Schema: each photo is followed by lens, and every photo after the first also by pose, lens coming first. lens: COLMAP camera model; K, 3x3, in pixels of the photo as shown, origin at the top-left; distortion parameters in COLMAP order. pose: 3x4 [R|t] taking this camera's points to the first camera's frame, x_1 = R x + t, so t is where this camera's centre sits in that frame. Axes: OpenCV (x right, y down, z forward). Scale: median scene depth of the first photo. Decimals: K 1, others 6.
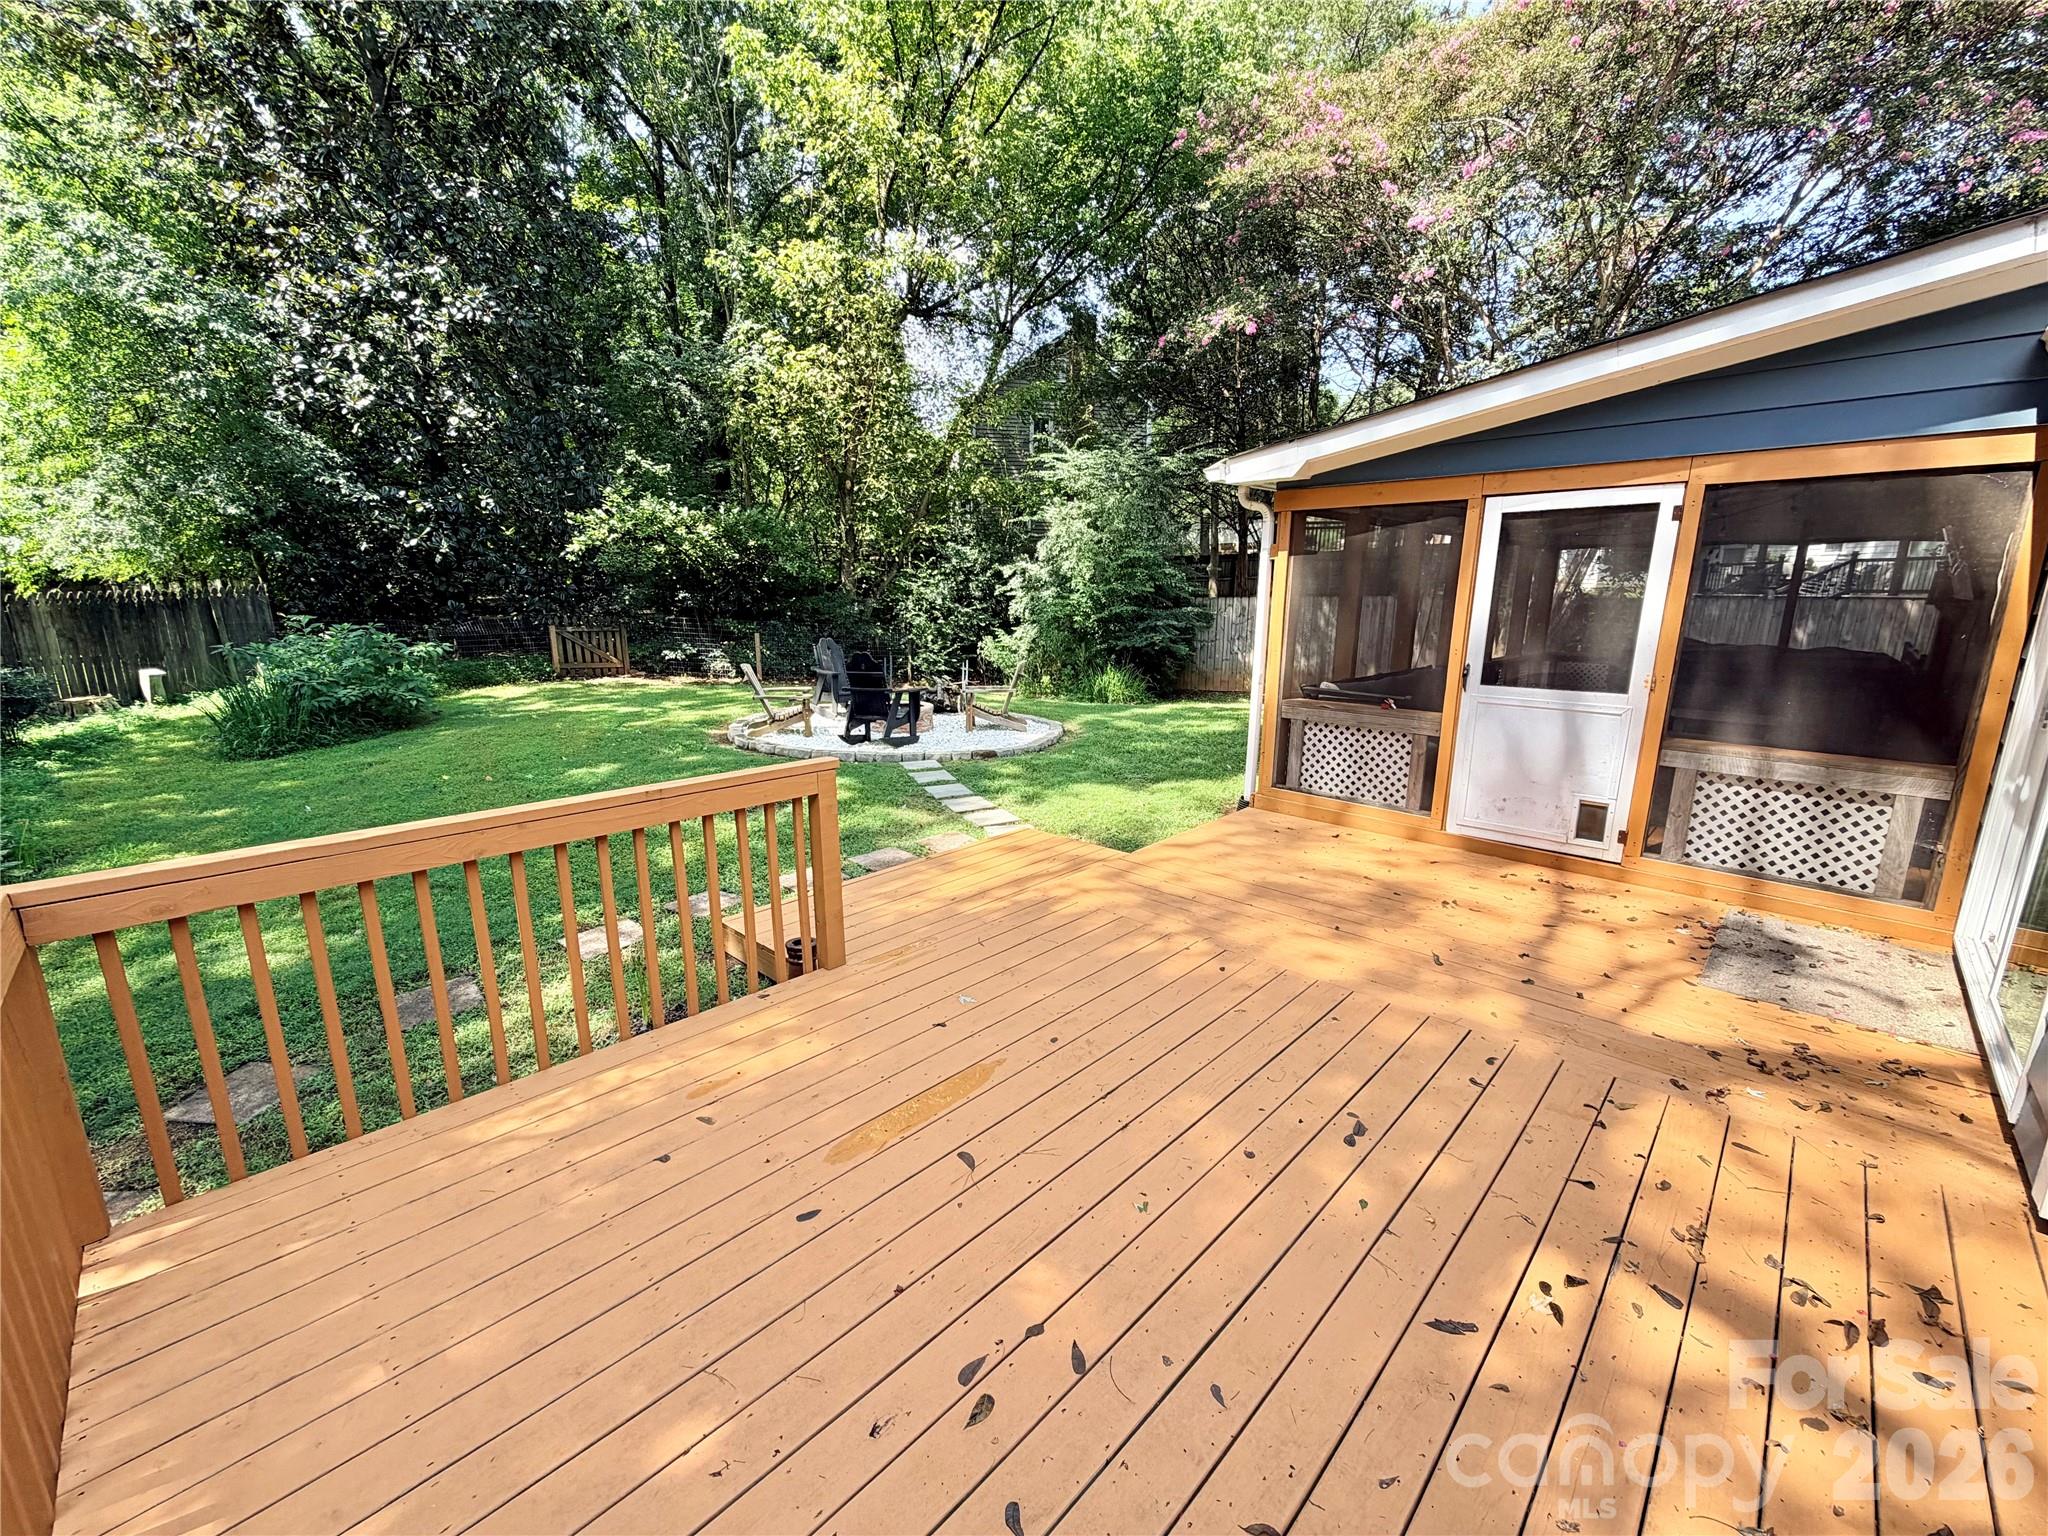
lens RADIAL K [[816.8, 0, 1016.7], [0, 816.8, 774.7], [0, 0, 1]] dist [0.000818, -0.000227]
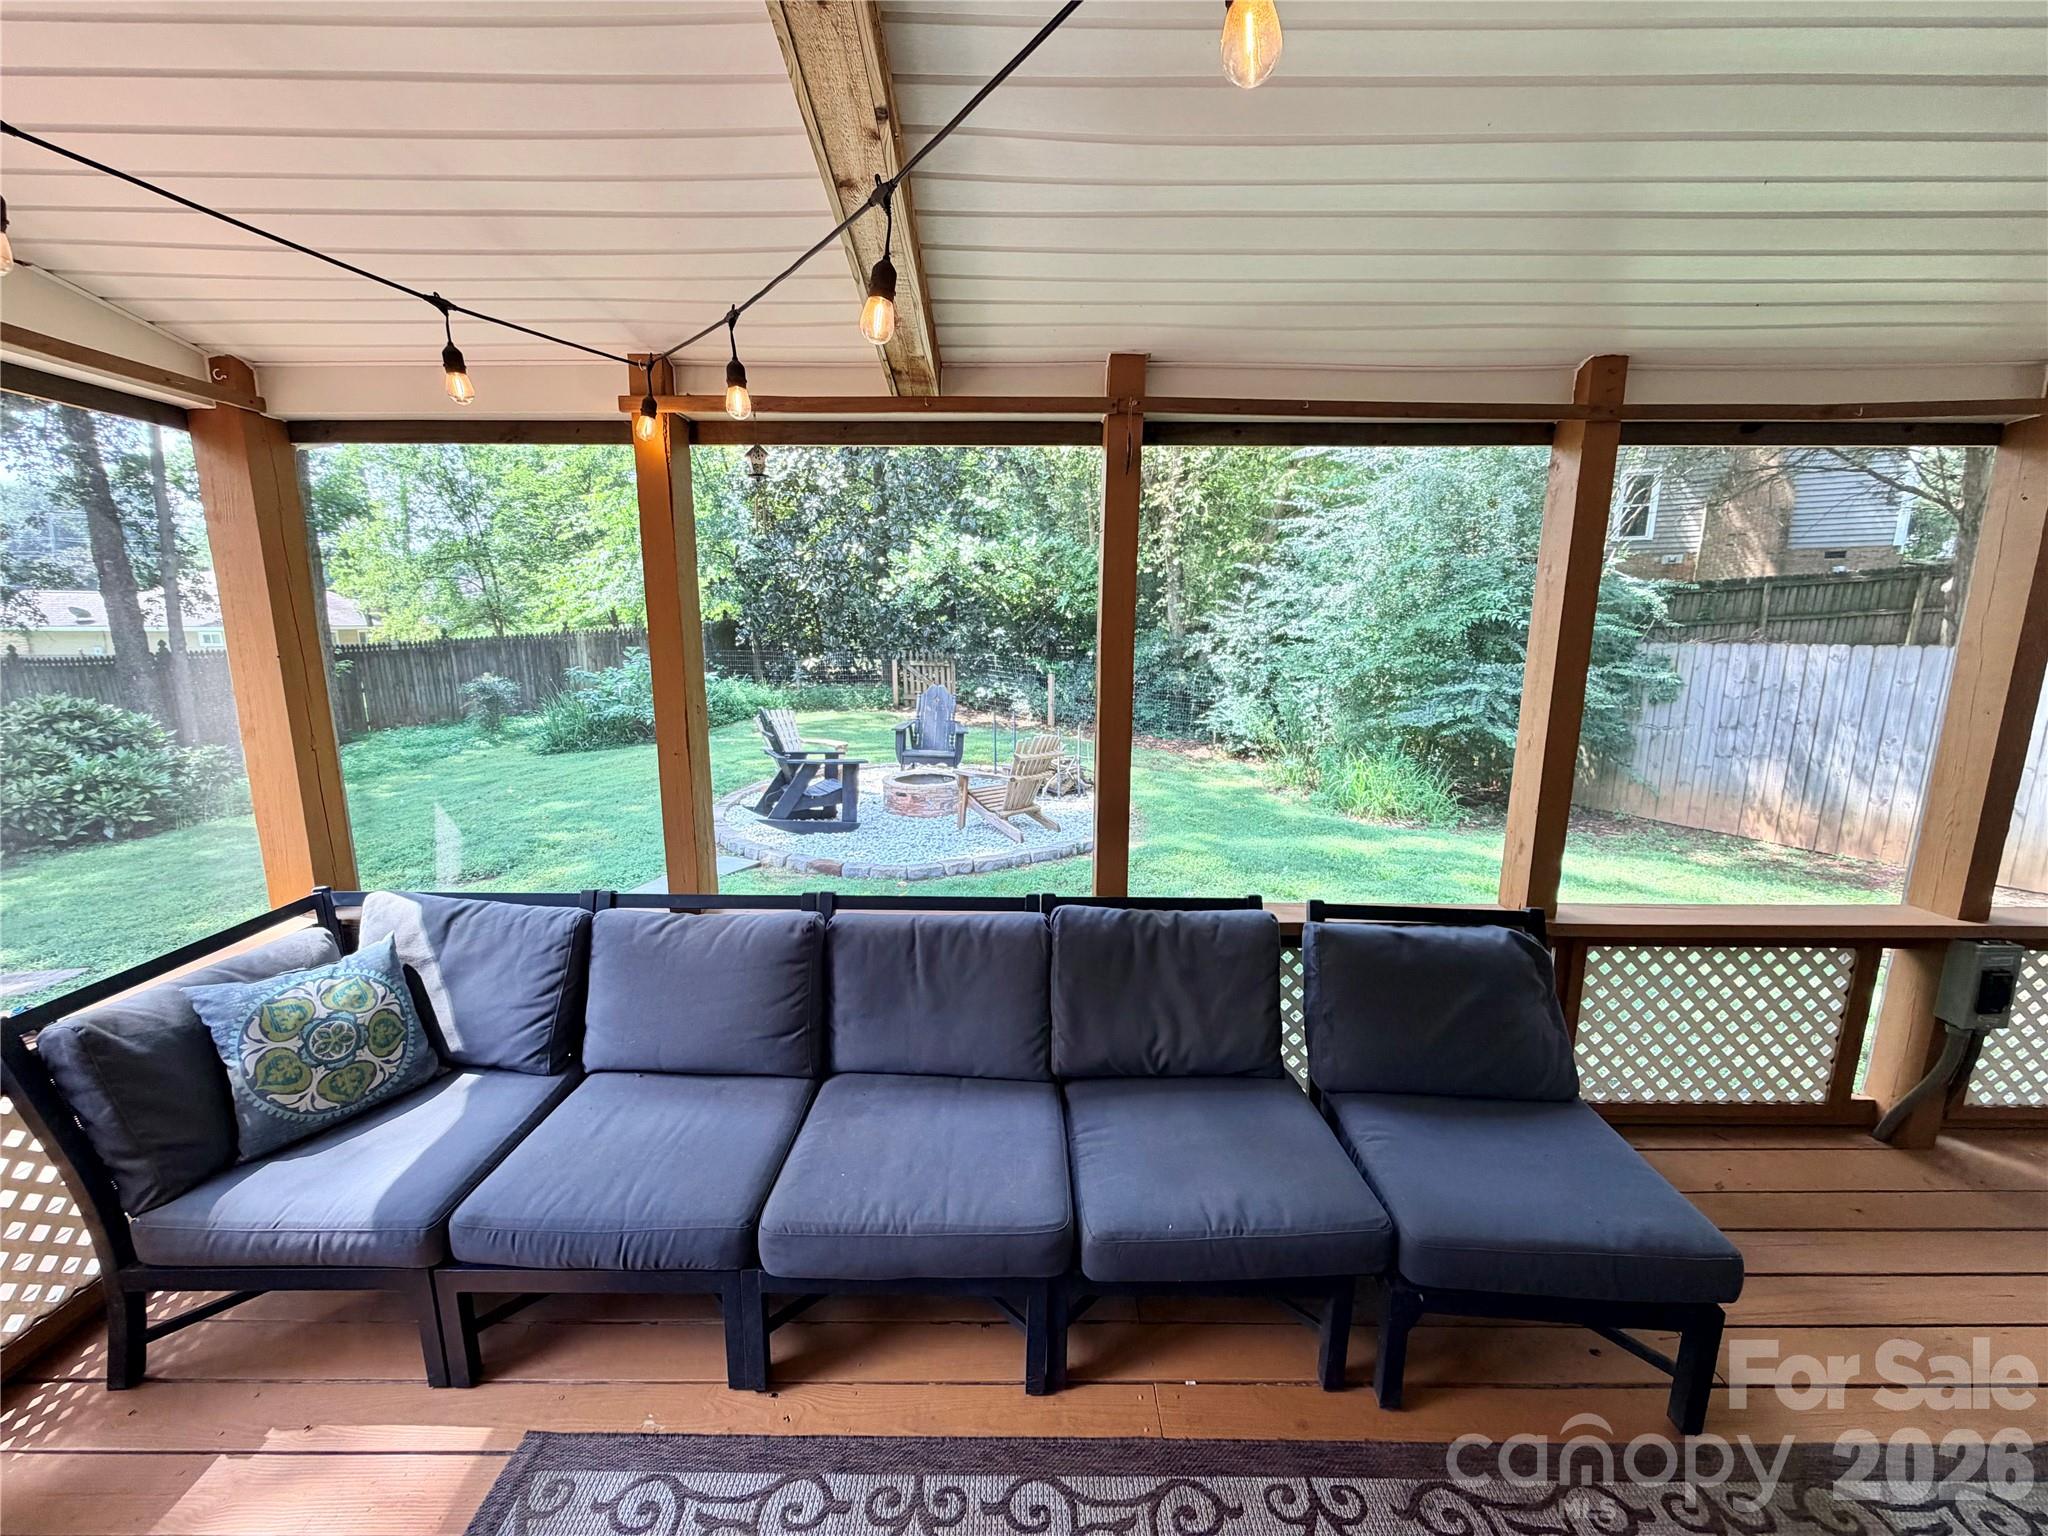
lens RADIAL K [[816.8, 0, 1018.9], [0, 816.8, 770.0], [0, 0, 1]] dist [0.000818, -0.000227]
pose [[0.705565, 0.124199, -0.697676, 0.339764], [-0.157530, 0.987377, 0.016459, -0.089557], [0.690914, 0.098293, 0.716224, 0.390246]]
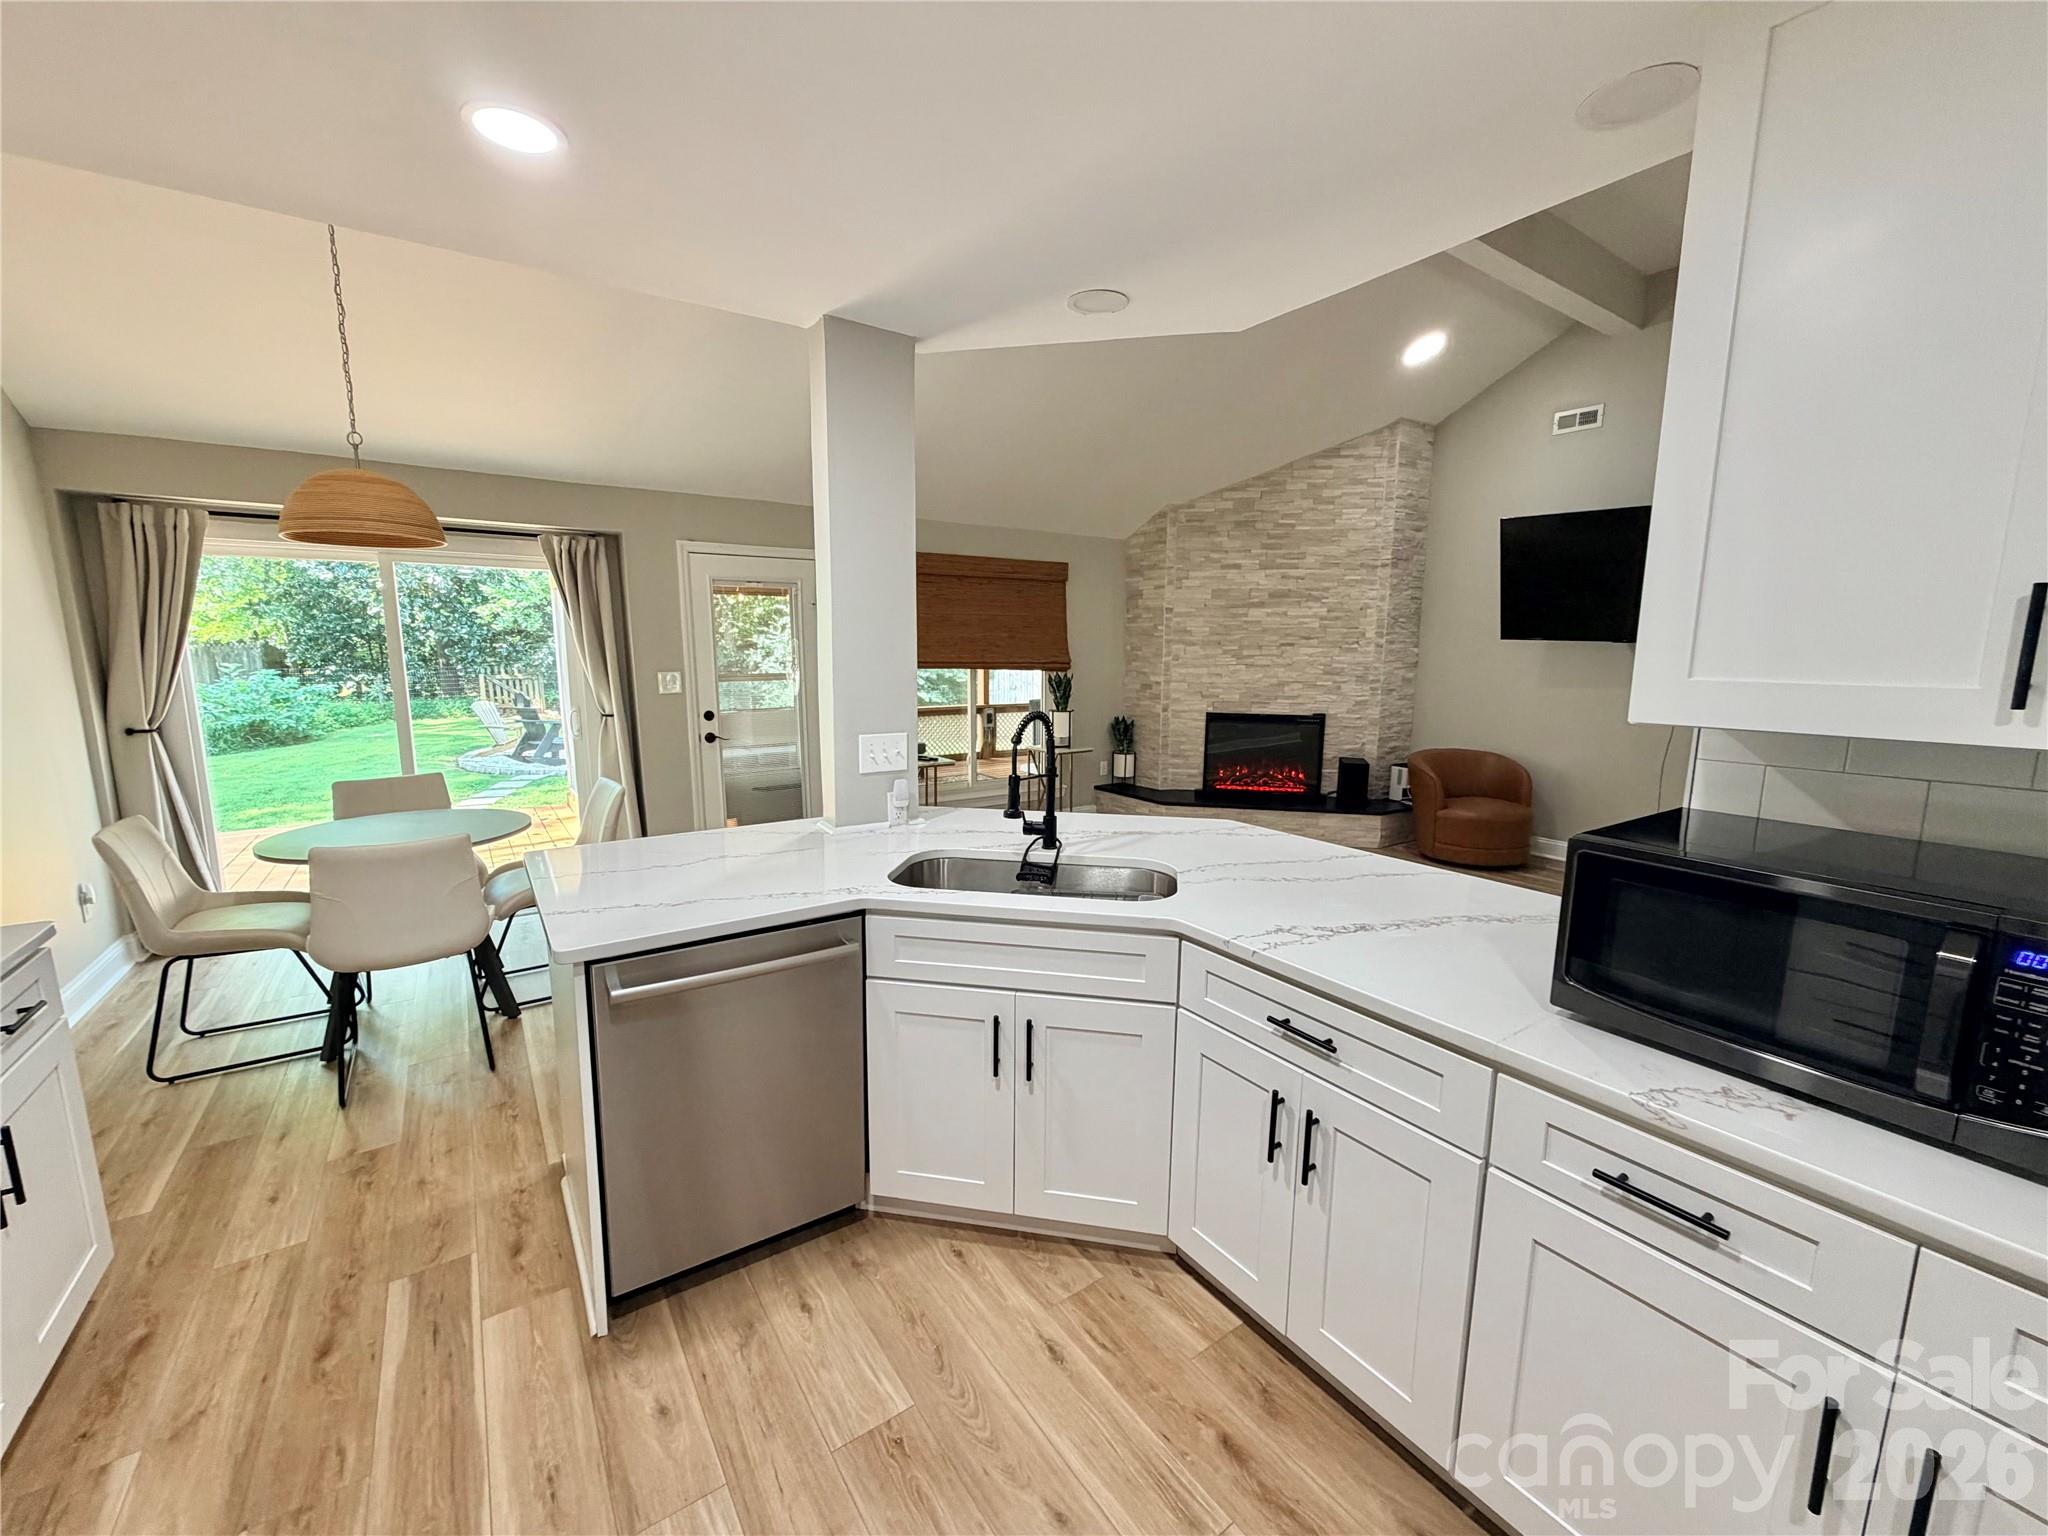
lens RADIAL K [[816.8, 0, 1017.3], [0, 816.8, 770.1], [0, 0, 1]] dist [0.000818, -0.000227]
pose [[0.980265, 0.028312, -0.195649, 0.532167], [-0.042670, 0.996664, -0.069566, 0.019313], [0.193027, 0.076541, 0.978203, -0.063247]]
